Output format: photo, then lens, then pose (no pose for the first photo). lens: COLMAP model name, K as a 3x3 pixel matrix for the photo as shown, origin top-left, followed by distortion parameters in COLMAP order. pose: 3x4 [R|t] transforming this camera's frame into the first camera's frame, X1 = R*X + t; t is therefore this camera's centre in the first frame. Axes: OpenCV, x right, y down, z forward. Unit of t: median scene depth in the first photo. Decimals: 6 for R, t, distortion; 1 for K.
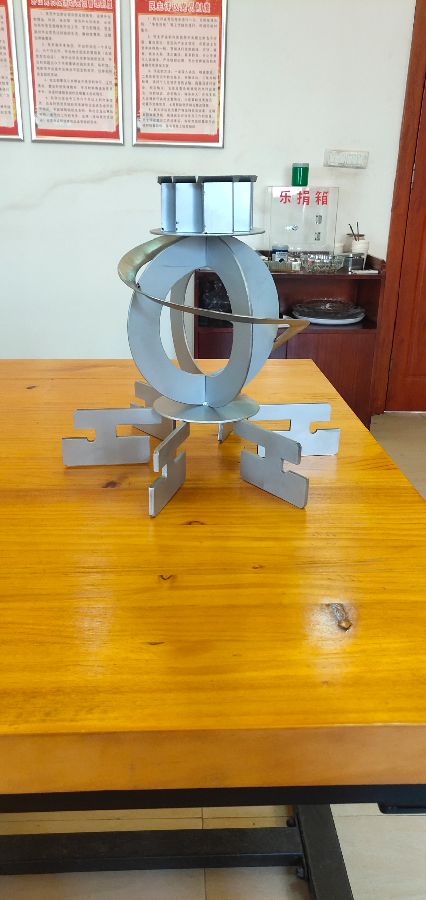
lens RADIAL K [[721.1, 0, 213.0], [0, 721.1, 450.0], [0, 0, 1]] dist [-0.006075, -0.003075]
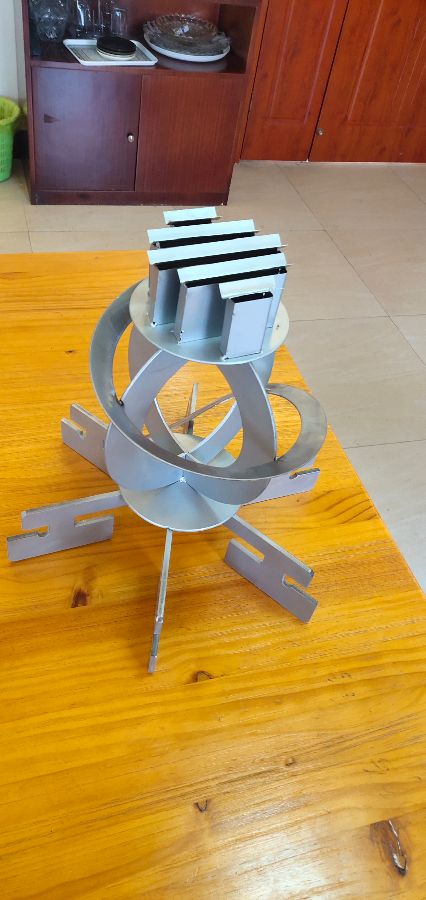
lens RADIAL K [[721.1, 0, 213.0], [0, 721.1, 450.0], [0, 0, 1]] dist [-0.006075, -0.003075]
pose [[0.964513, -0.064655, 0.255996, -0.187501], [-0.054258, 0.900328, 0.431817, -0.454762], [-0.258400, -0.430383, 0.864870, 0.302743]]
